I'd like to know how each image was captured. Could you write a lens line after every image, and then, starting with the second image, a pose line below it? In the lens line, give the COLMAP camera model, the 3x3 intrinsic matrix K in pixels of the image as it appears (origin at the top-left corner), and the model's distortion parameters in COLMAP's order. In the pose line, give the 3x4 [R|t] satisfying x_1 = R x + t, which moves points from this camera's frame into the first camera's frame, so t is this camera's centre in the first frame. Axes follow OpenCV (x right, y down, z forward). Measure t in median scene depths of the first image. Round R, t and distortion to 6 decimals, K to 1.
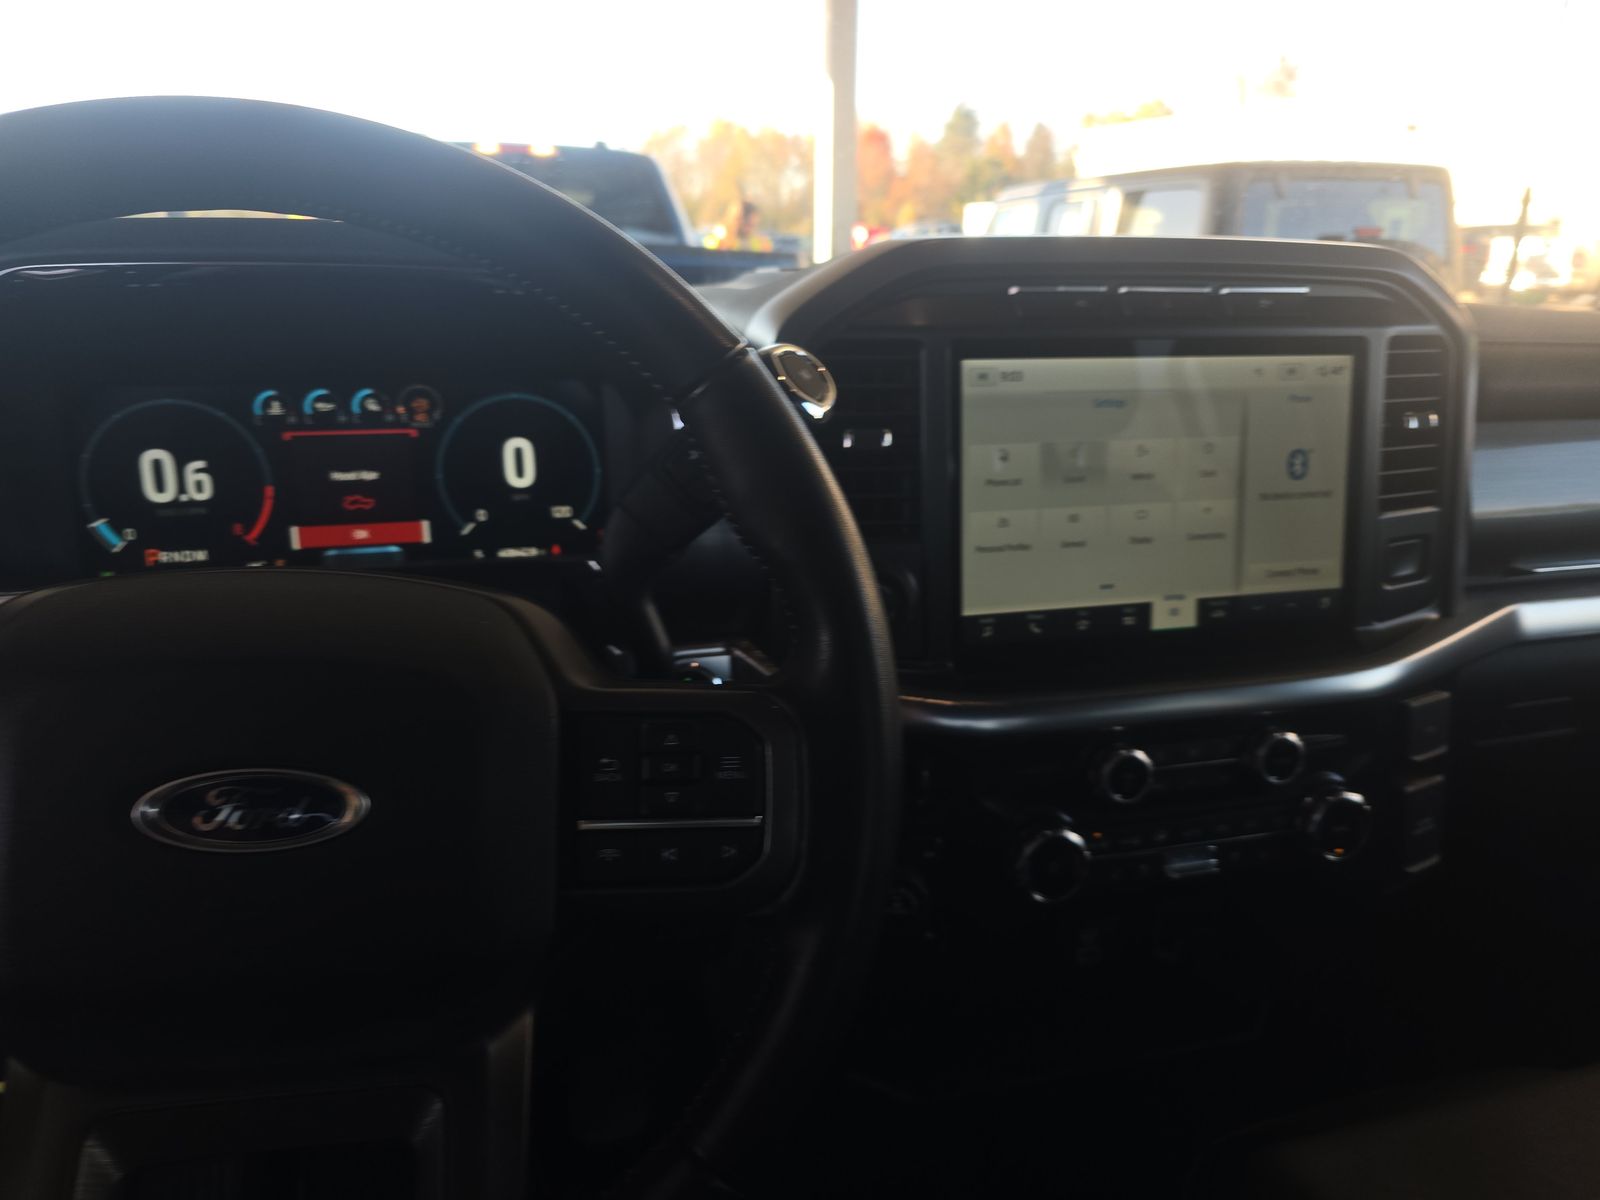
lens RADIAL K [[1086.7, 0, 834.5], [0, 1086.7, 600.5], [0, 0, 1]] dist [0.048379, -0.043607]
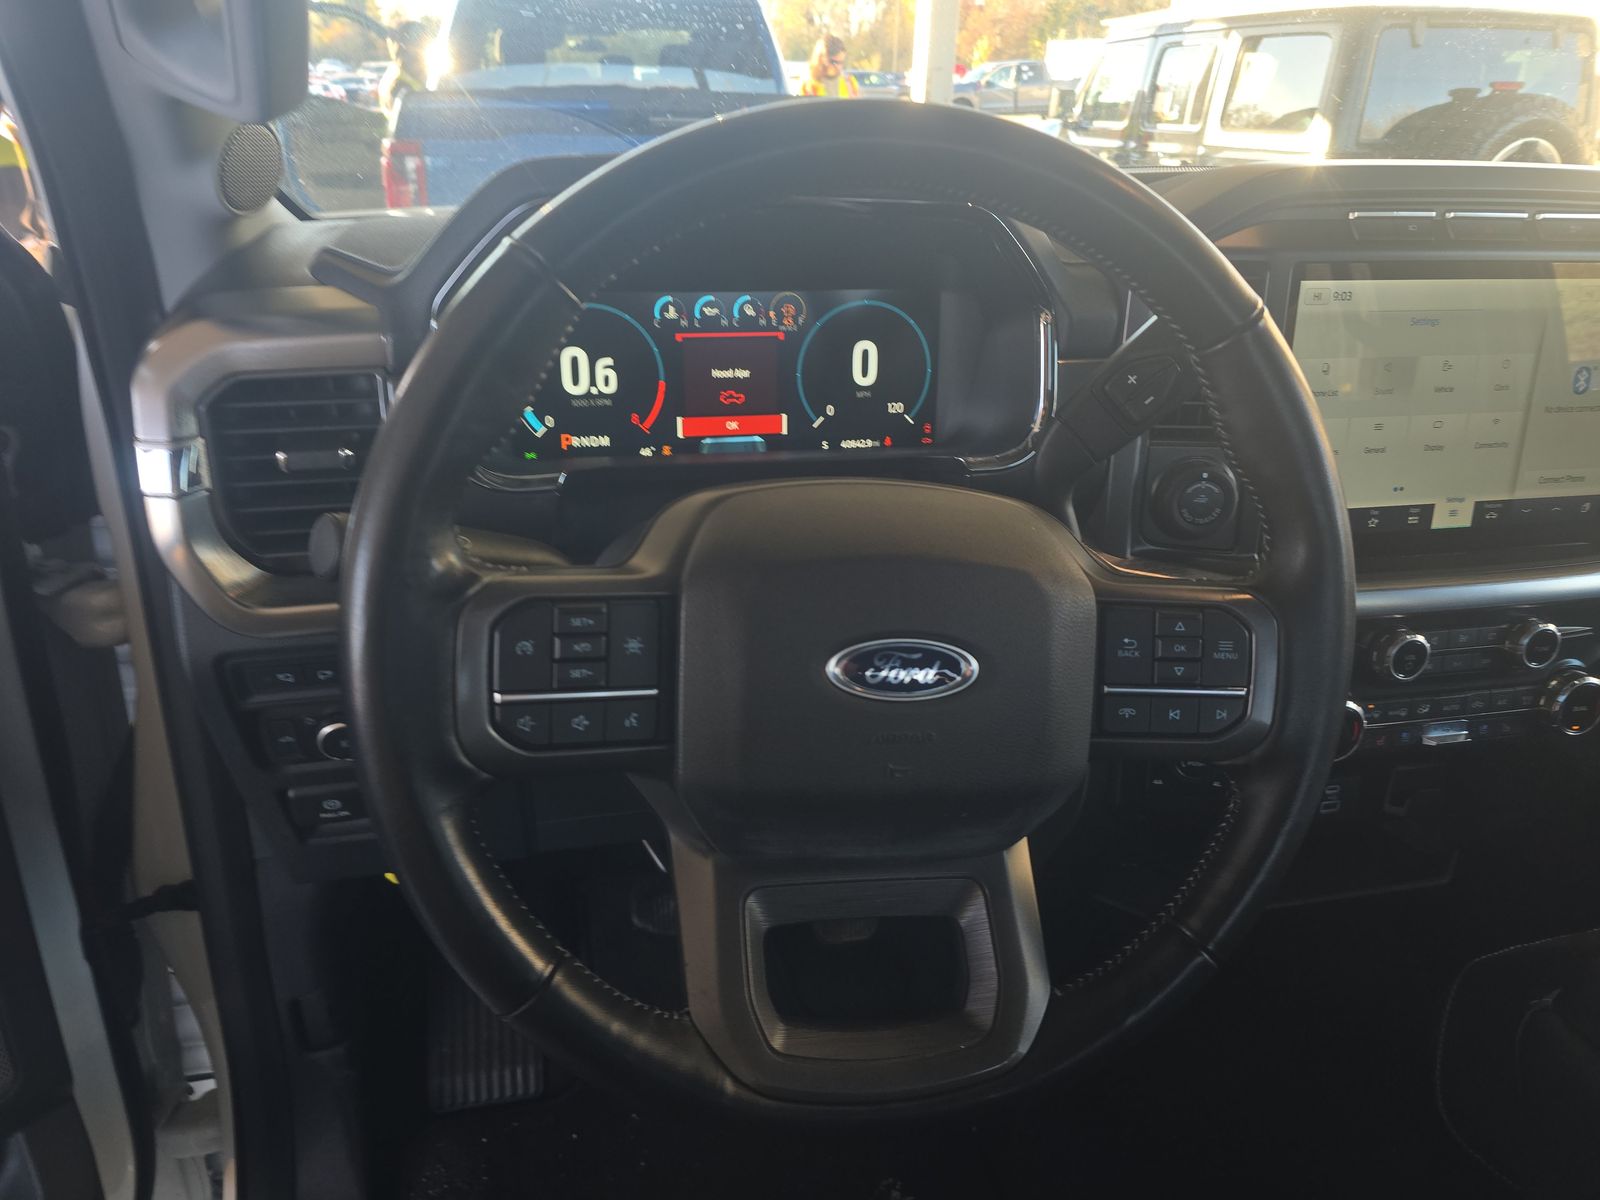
lens RADIAL K [[1086.7, 0, 801.4], [0, 1086.7, 609.1], [0, 0, 1]] dist [0.048379, -0.043607]
pose [[0.998478, 0.034491, -0.043025, -0.306719], [-0.028049, 0.989432, 0.142257, -0.034252], [0.047476, -0.140834, 0.988894, -0.155412]]
